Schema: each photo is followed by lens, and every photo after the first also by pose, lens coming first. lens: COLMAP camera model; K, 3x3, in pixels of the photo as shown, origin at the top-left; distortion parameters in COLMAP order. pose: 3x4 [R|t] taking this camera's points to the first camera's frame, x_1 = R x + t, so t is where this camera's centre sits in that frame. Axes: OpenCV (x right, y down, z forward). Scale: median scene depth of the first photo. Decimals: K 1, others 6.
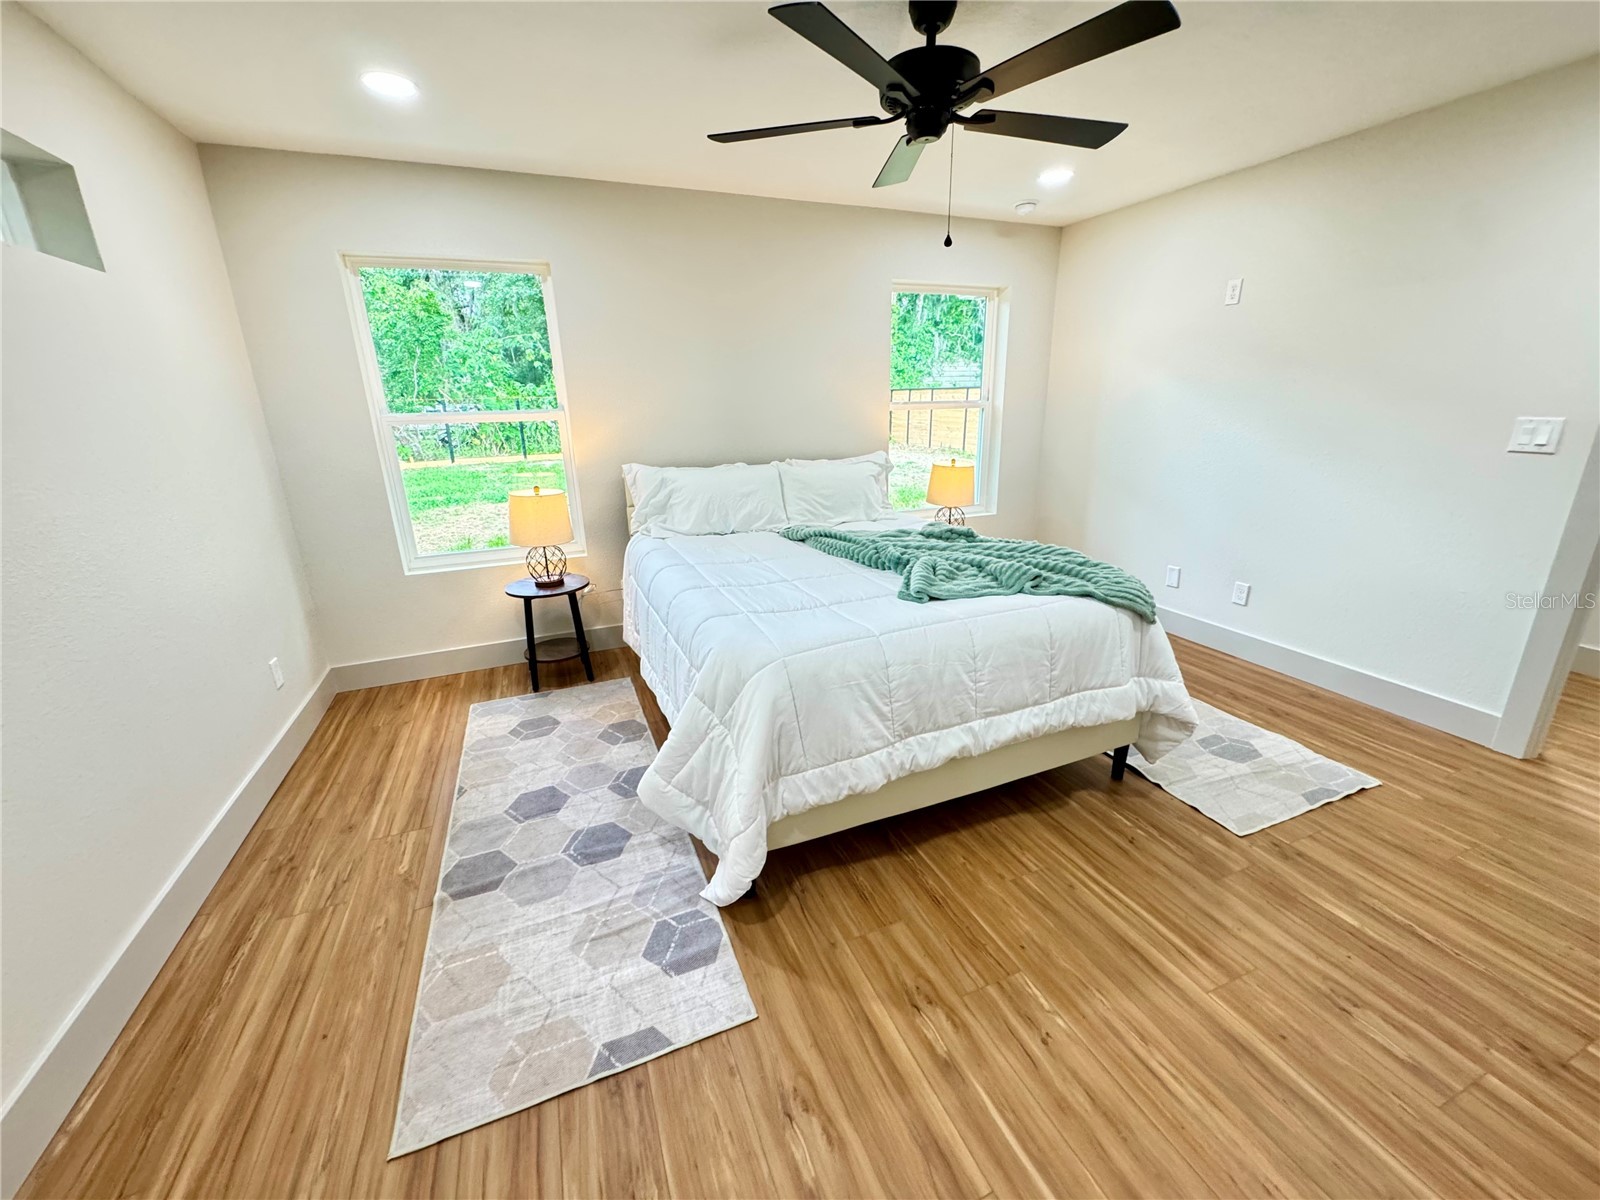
lens RADIAL K [[641.2, 0, 799.7], [0, 641.2, 597.9], [0, 0, 1]] dist [-0.002395, 0.000367]
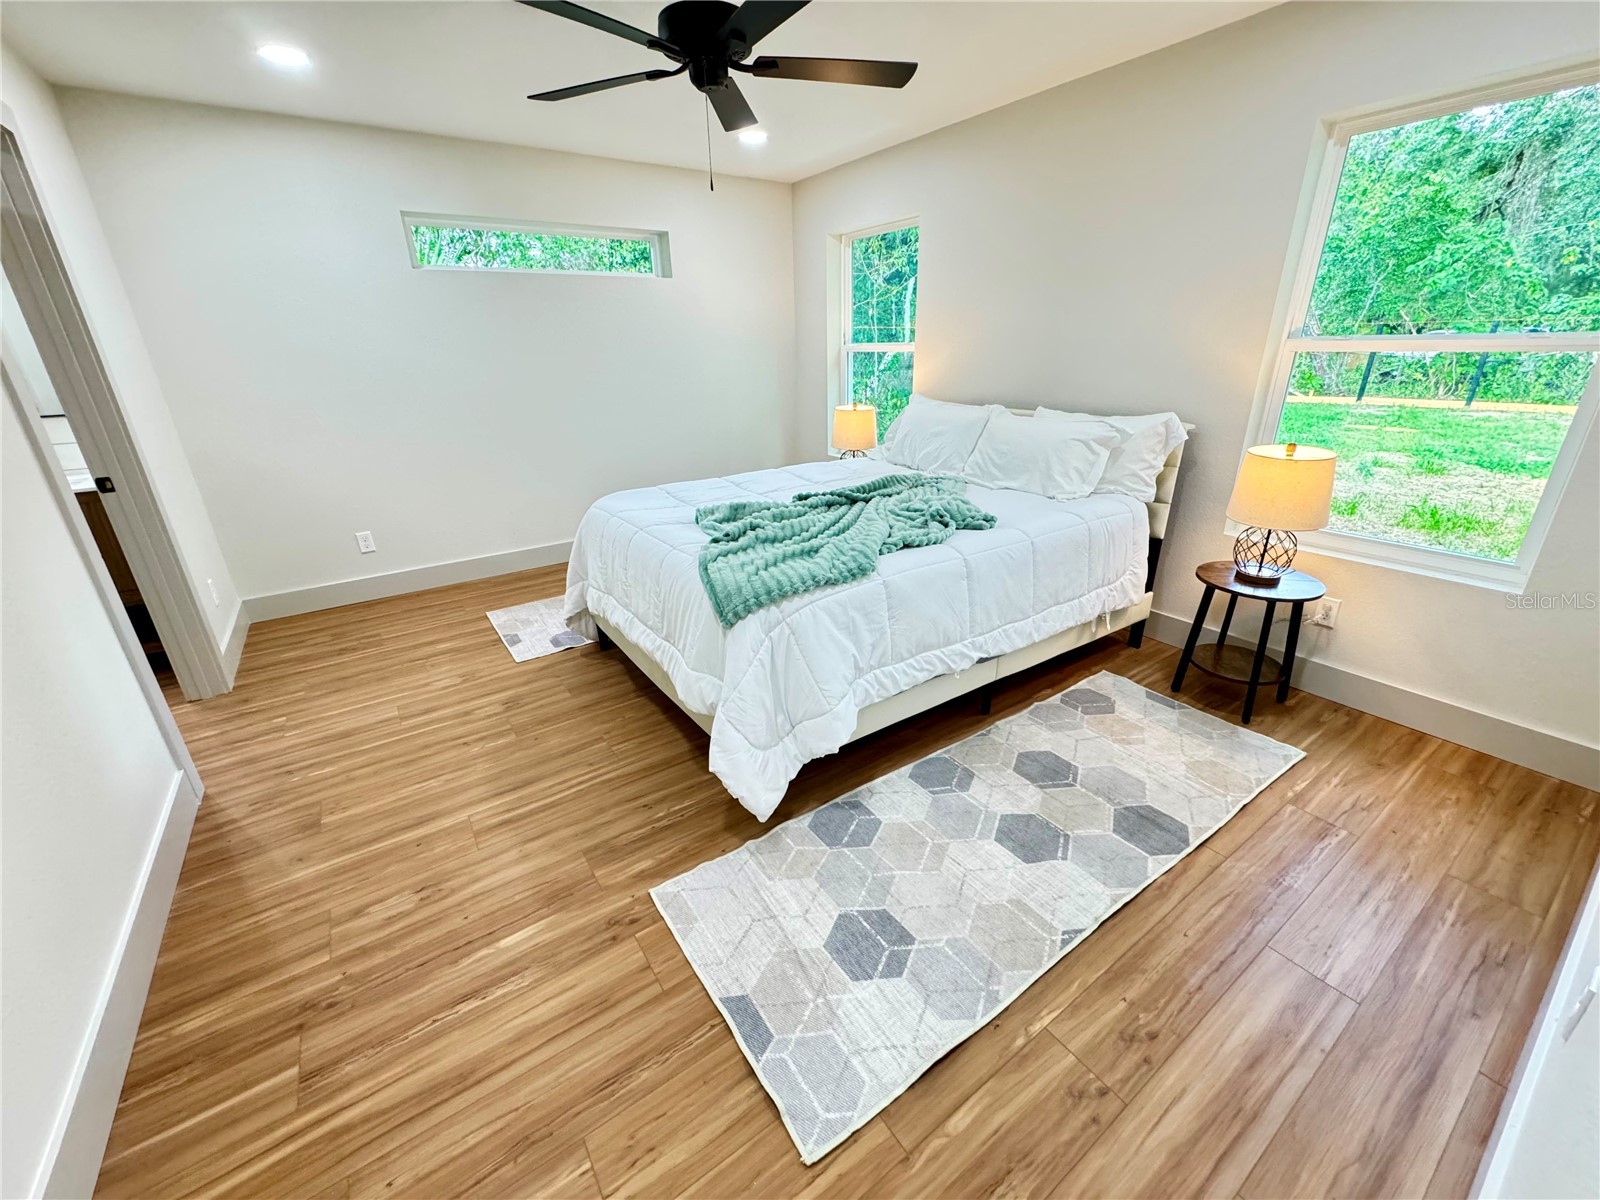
lens RADIAL K [[641.2, 0, 799.7], [0, 641.2, 597.9], [0, 0, 1]] dist [-0.002395, 0.000367]
pose [[0.212197, 0.375328, -0.902276, 1.381946], [-0.276554, 0.908622, 0.312928, -0.295244], [0.937278, 0.183125, 0.296605, 0.897691]]
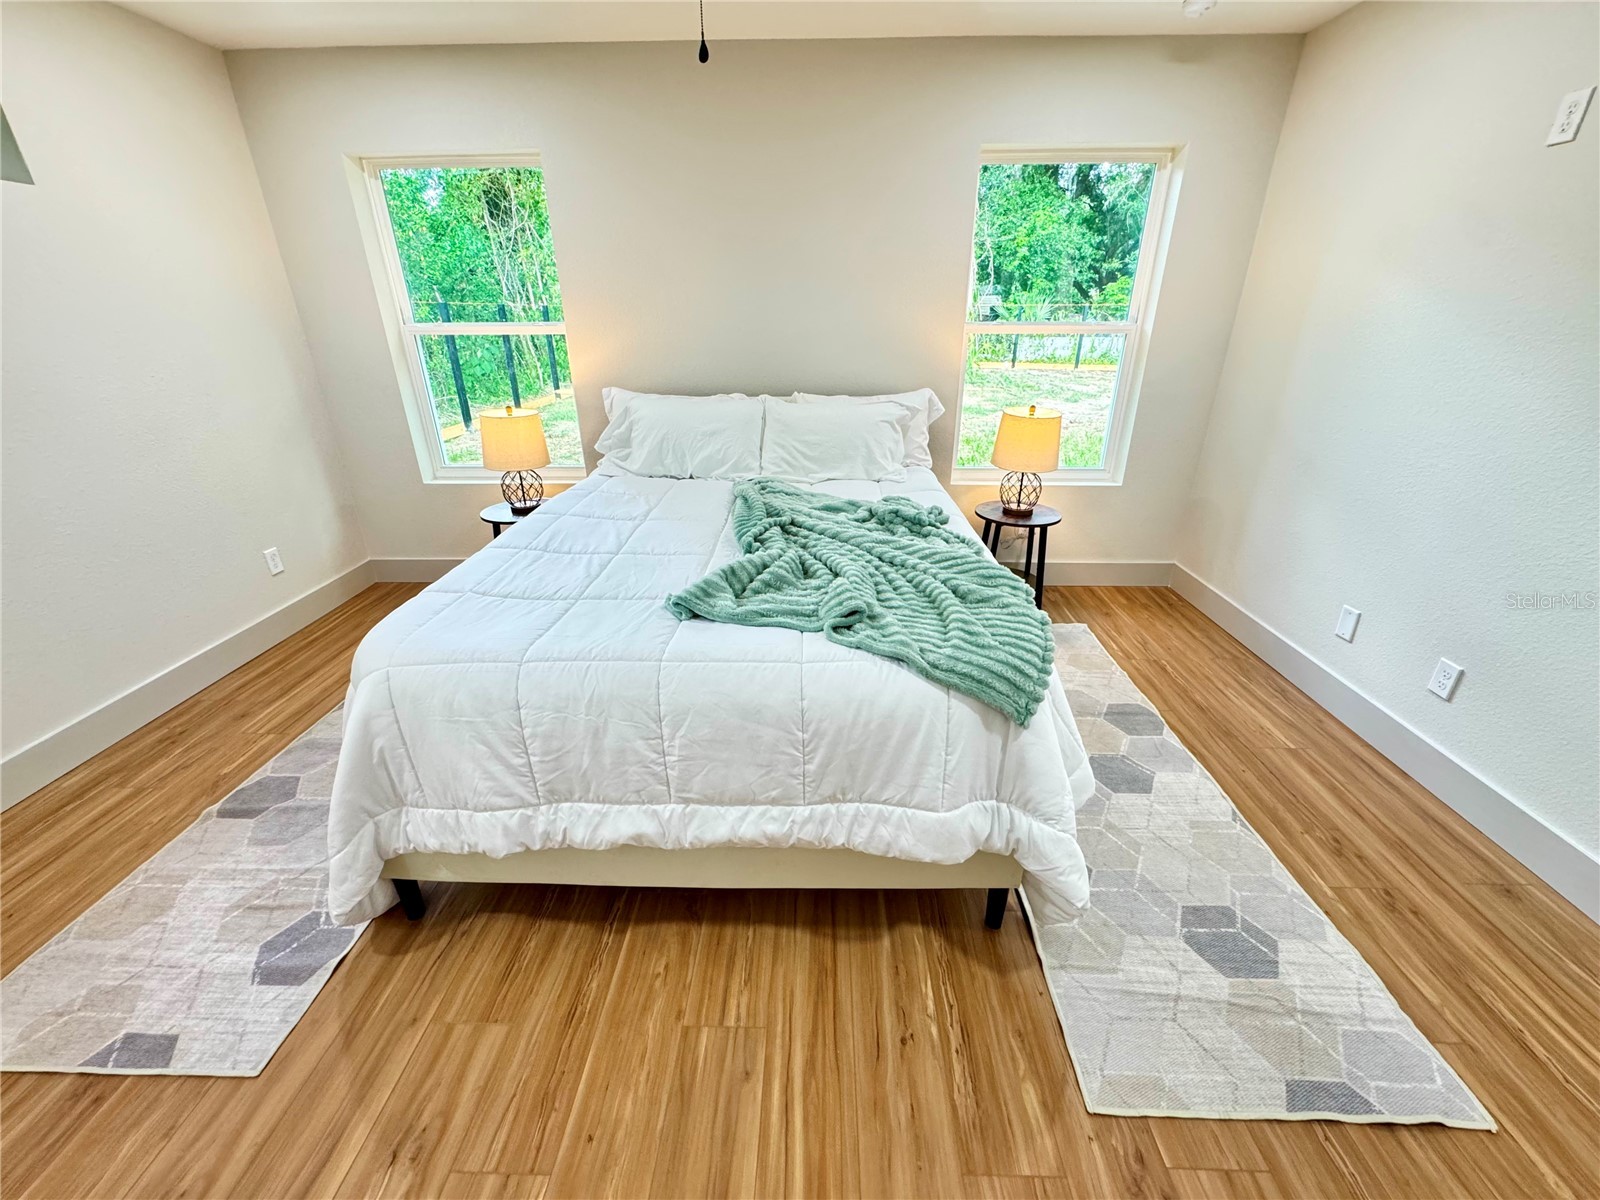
lens RADIAL K [[641.2, 0, 799.7], [0, 641.2, 597.9], [0, 0, 1]] dist [-0.002395, 0.000367]
pose [[0.913653, 0.180725, -0.364111, 0.593409], [-0.135069, 0.979811, 0.147399, -0.145408], [0.383399, -0.085491, 0.919618, 0.411776]]
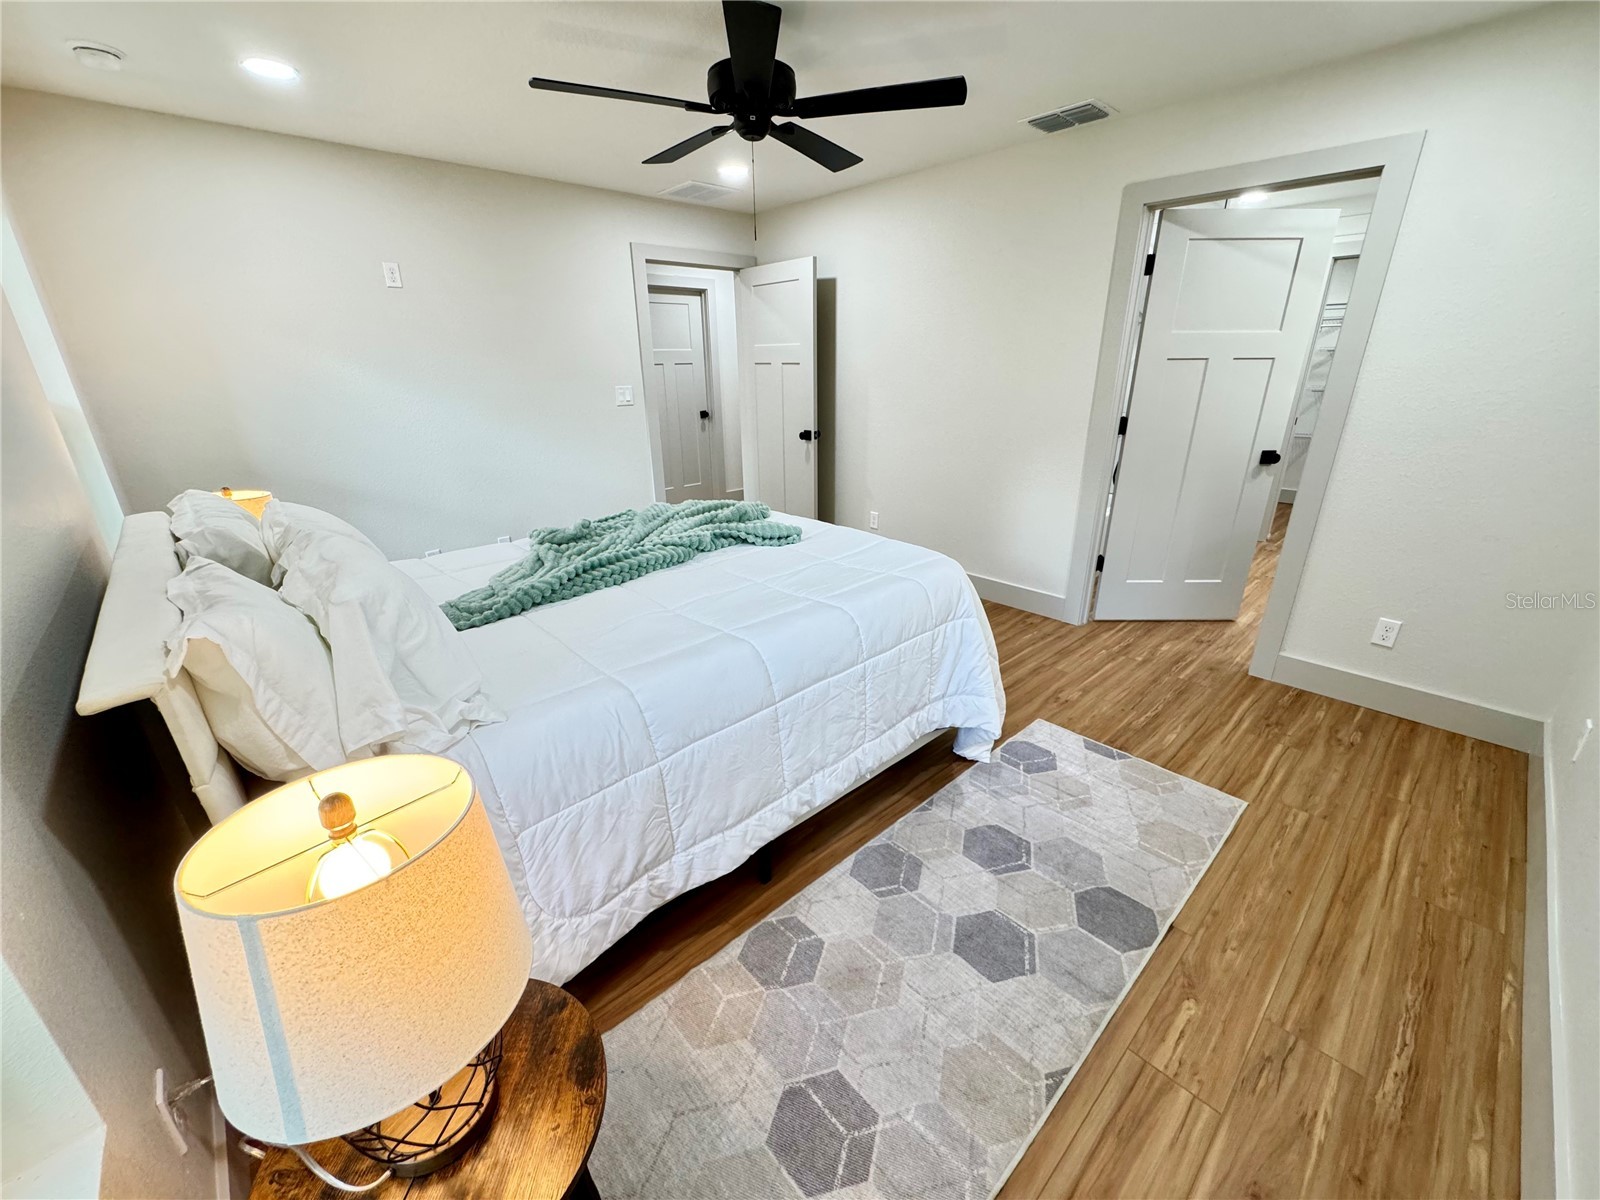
lens RADIAL K [[641.2, 0, 799.7], [0, 641.2, 597.9], [0, 0, 1]] dist [-0.002395, 0.000367]
pose [[-0.351789, -0.301550, 0.886178, -0.978677], [0.298485, 0.861138, 0.411520, -0.420496], [-0.887216, 0.409279, -0.212931, 1.371610]]
